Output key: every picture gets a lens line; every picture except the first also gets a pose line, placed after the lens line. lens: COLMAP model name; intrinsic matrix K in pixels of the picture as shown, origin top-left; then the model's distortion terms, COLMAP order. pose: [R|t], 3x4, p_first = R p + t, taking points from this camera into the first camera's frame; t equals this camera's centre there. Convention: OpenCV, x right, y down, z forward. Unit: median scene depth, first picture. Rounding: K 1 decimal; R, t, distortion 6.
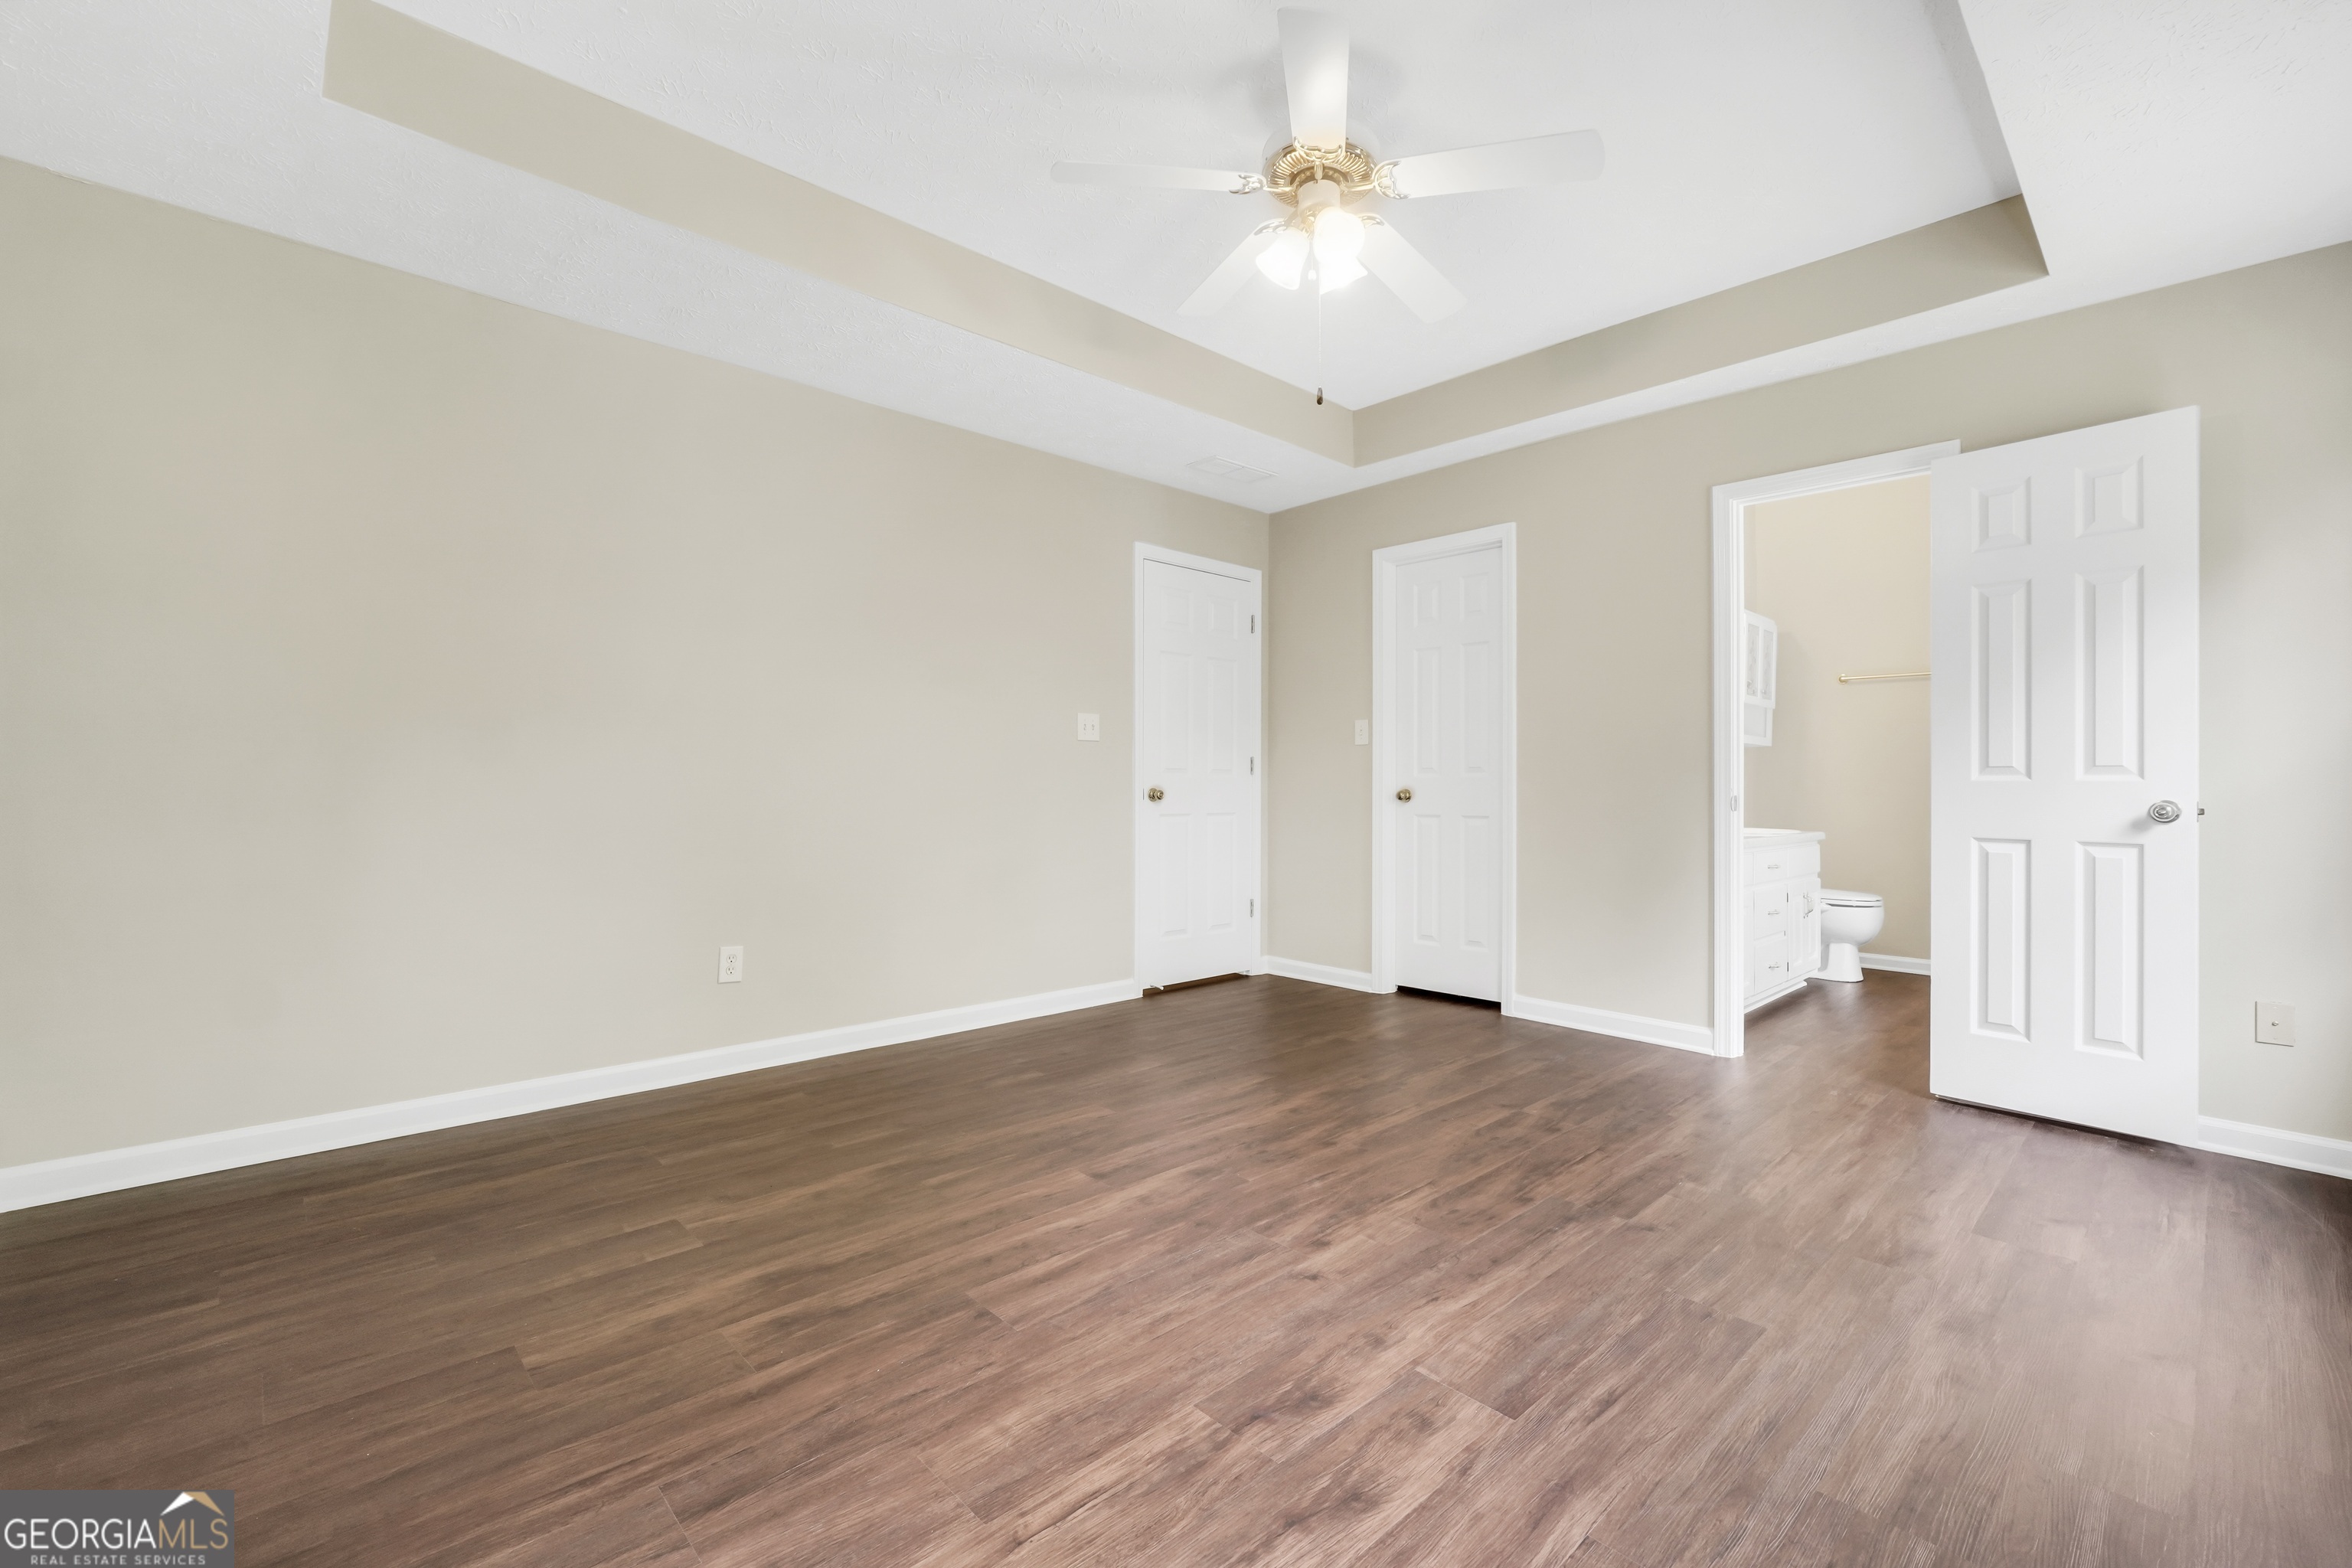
lens RADIAL K [[988.9, 0, 1170.3], [0, 988.9, 783.3], [0, 0, 1]] dist [-0.000736, -0.000241]
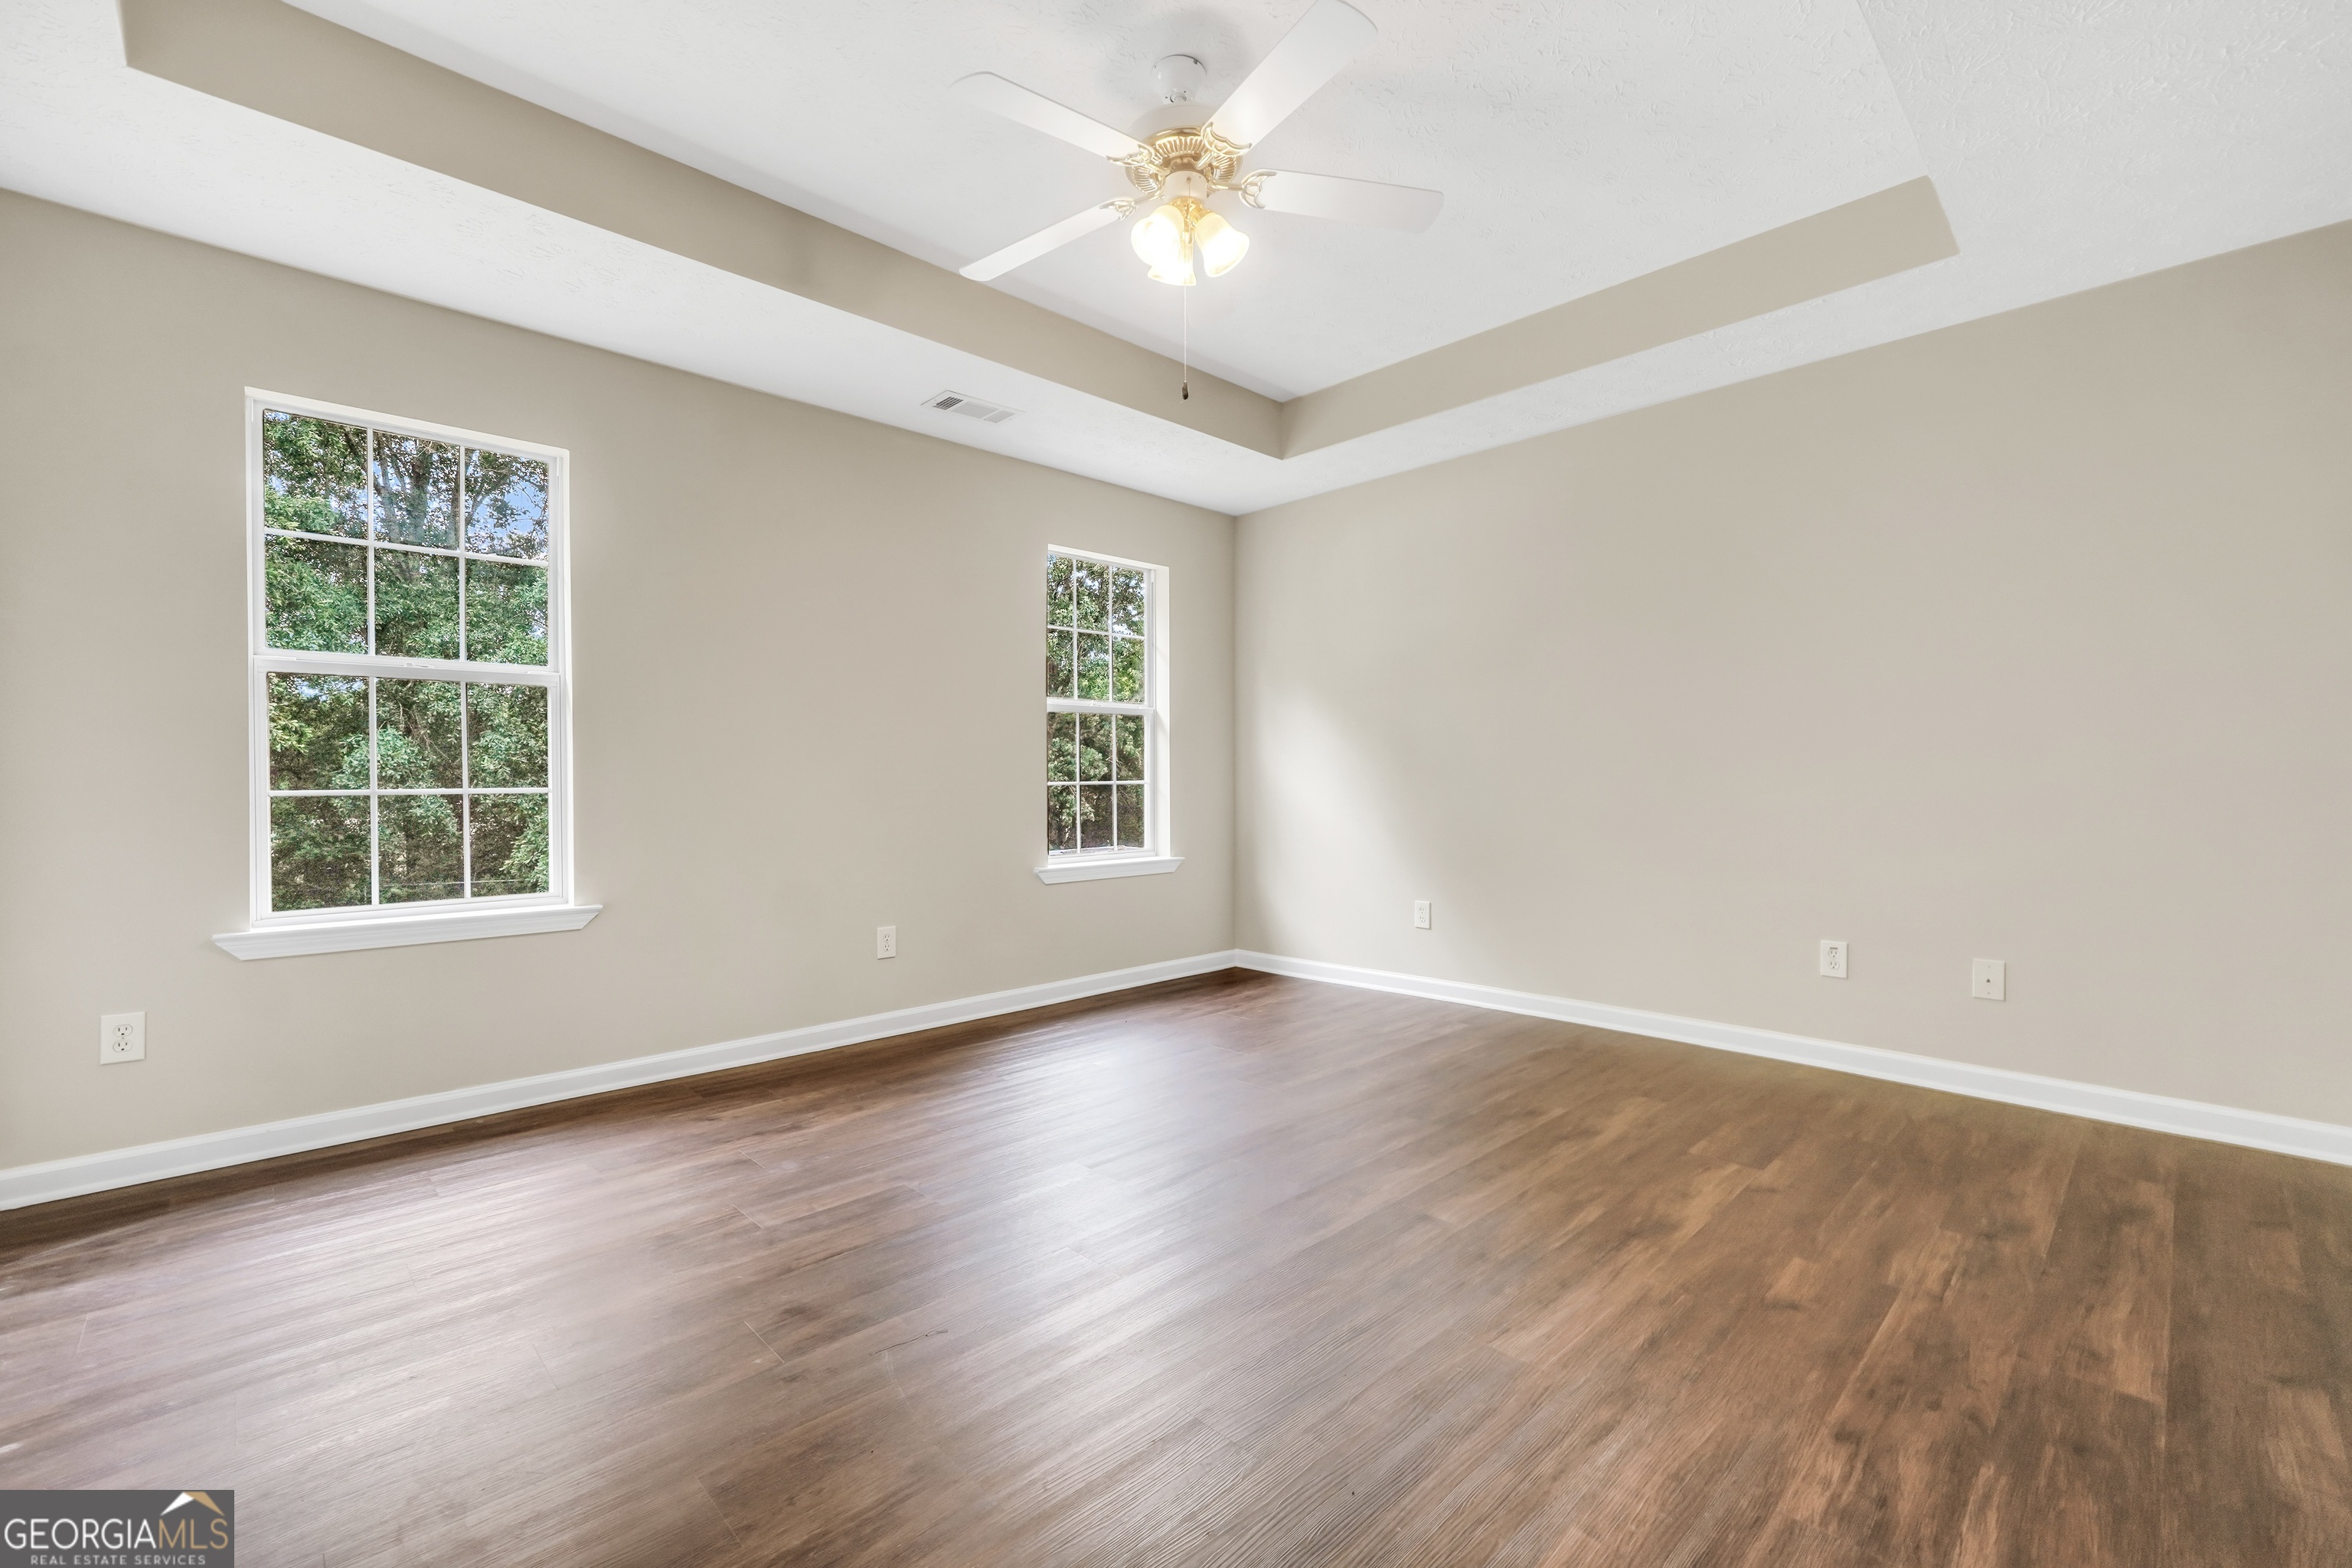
lens RADIAL K [[993.2, 0, 1169.4], [0, 993.2, 786.6], [0, 0, 1]] dist [-0.018130, 0.005814]
pose [[-0.999948, -0.003622, -0.009564, 0.158638], [-0.003618, 0.999993, -0.000427, 0.005702], [0.009565, -0.000393, -0.999954, 1.801906]]
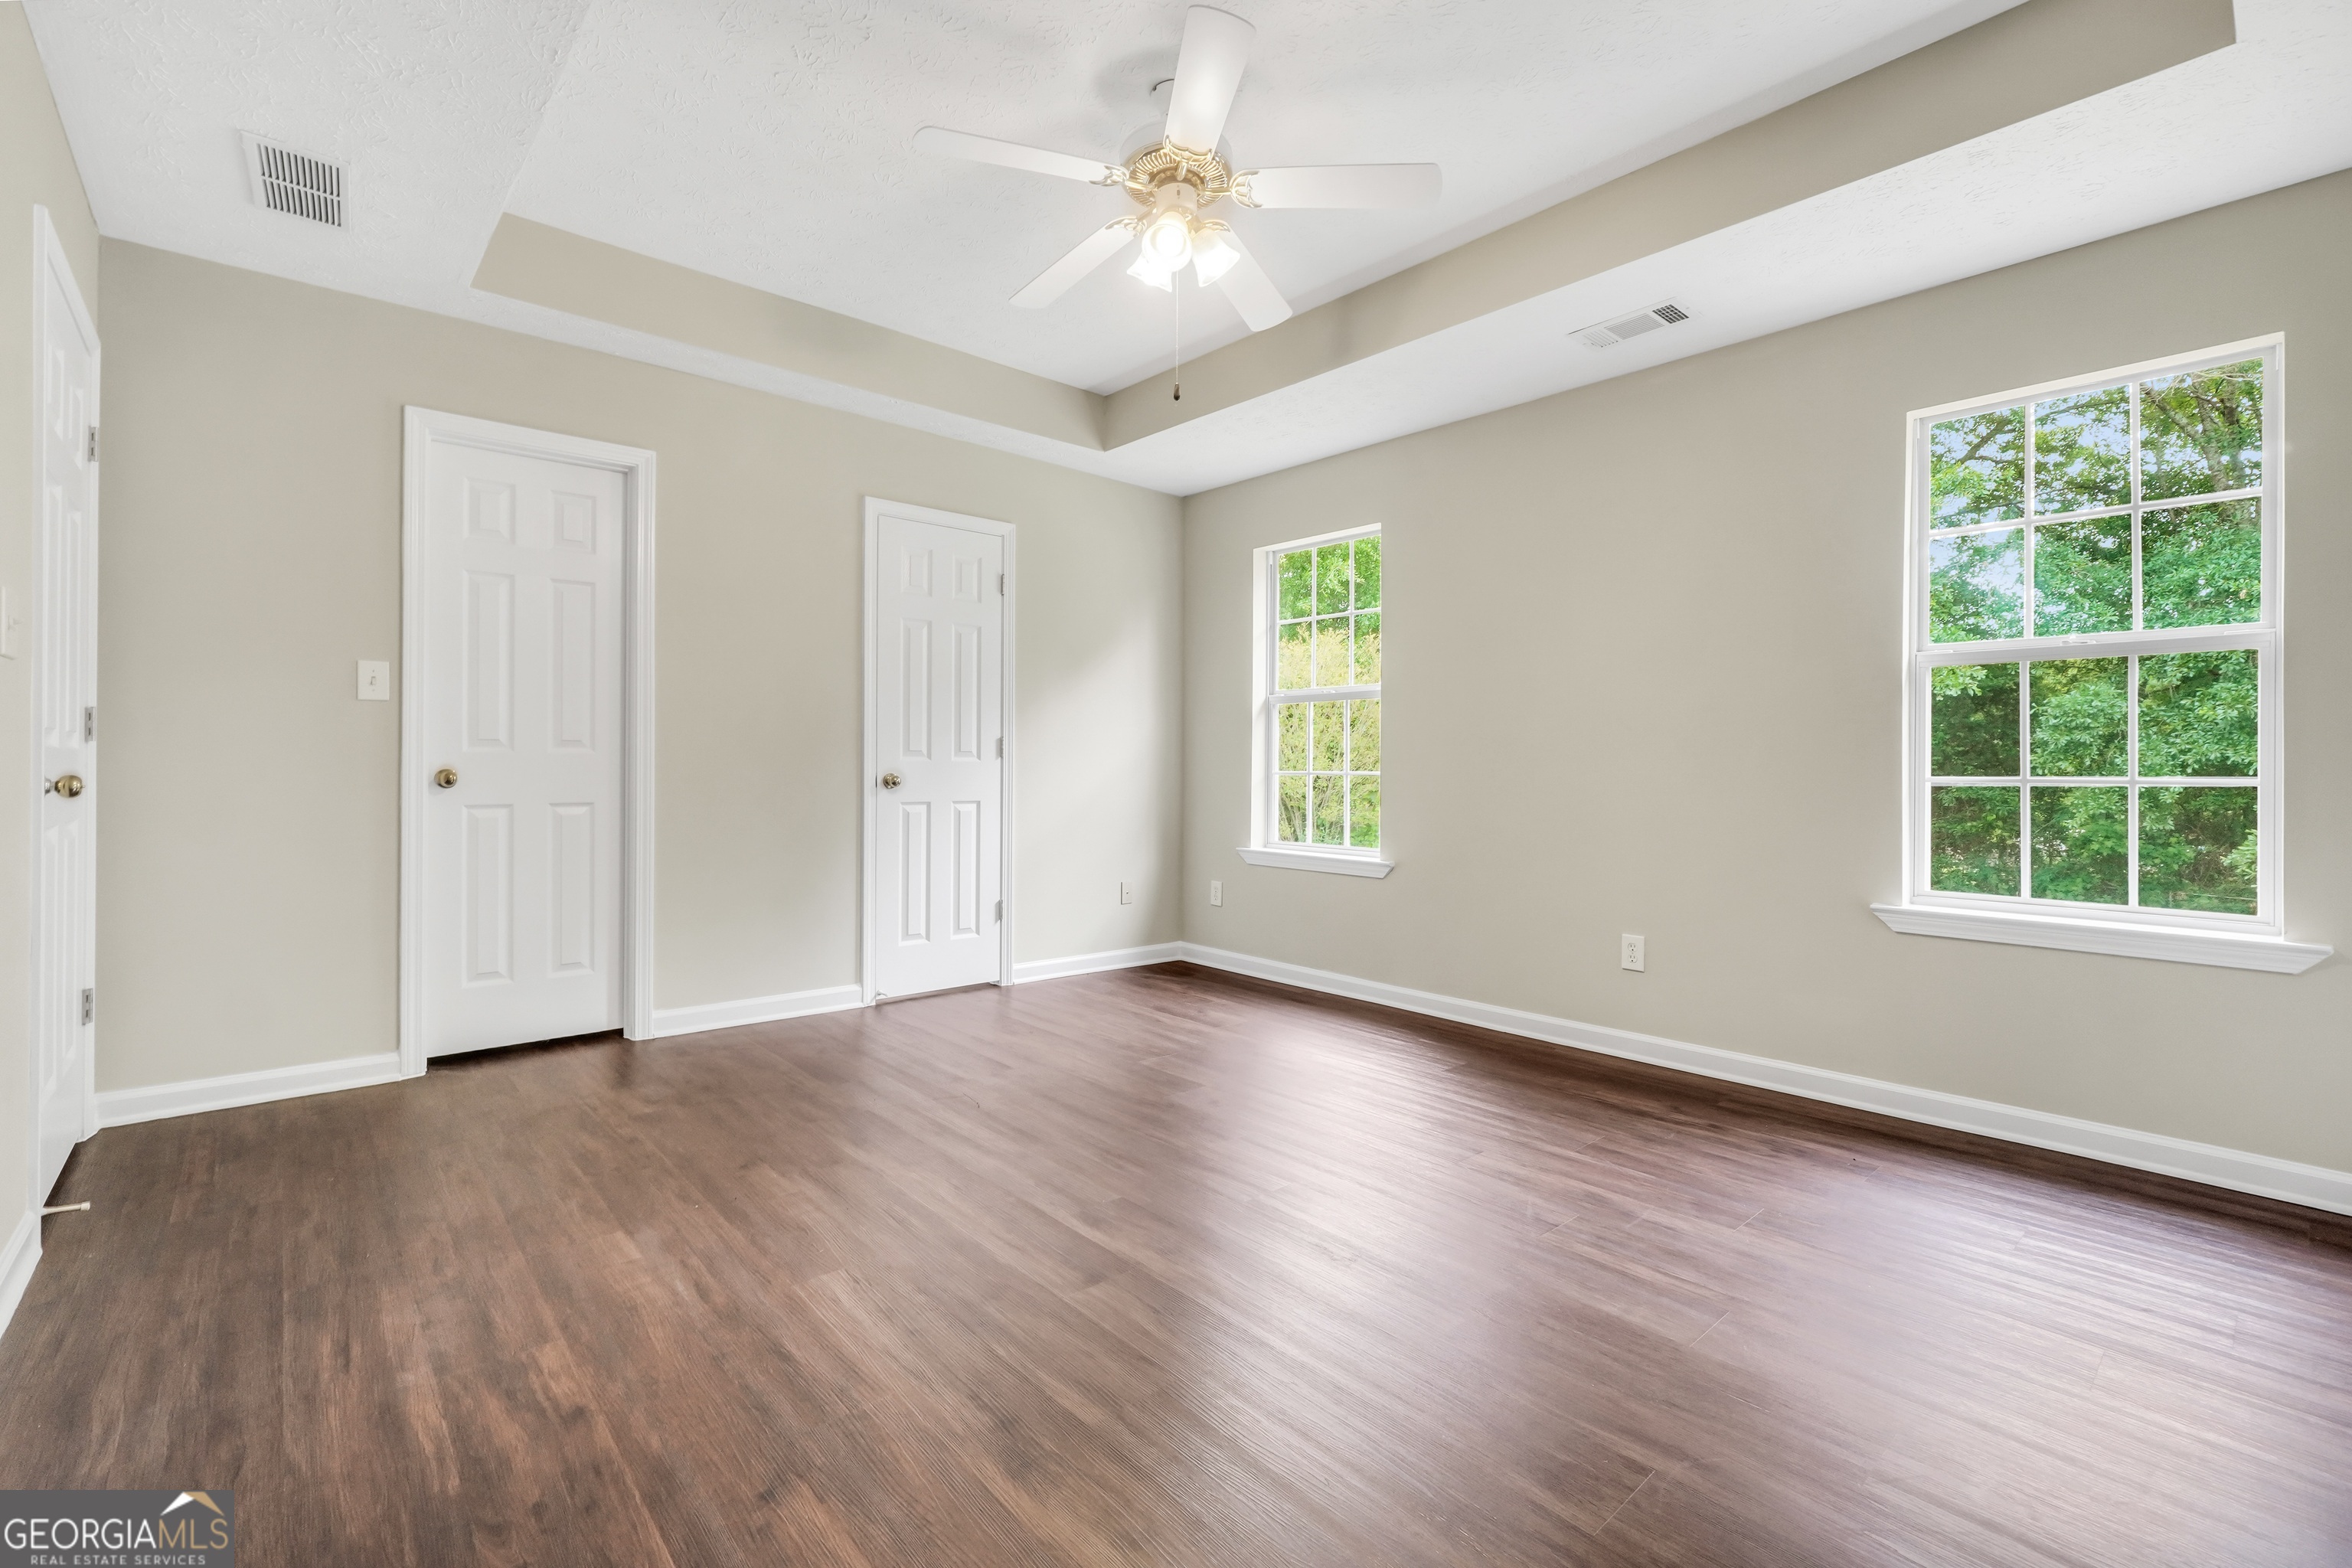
lens RADIAL K [[1003.4, 0, 1152.5], [0, 1003.4, 770.7], [0, 0, 1]] dist [0.000208, 0.000528]
pose [[0.042115, -0.008385, 0.999078, -0.810020], [-0.009617, 0.999915, 0.008797, -0.007509], [-0.999066, -0.009979, 0.042031, 0.879254]]
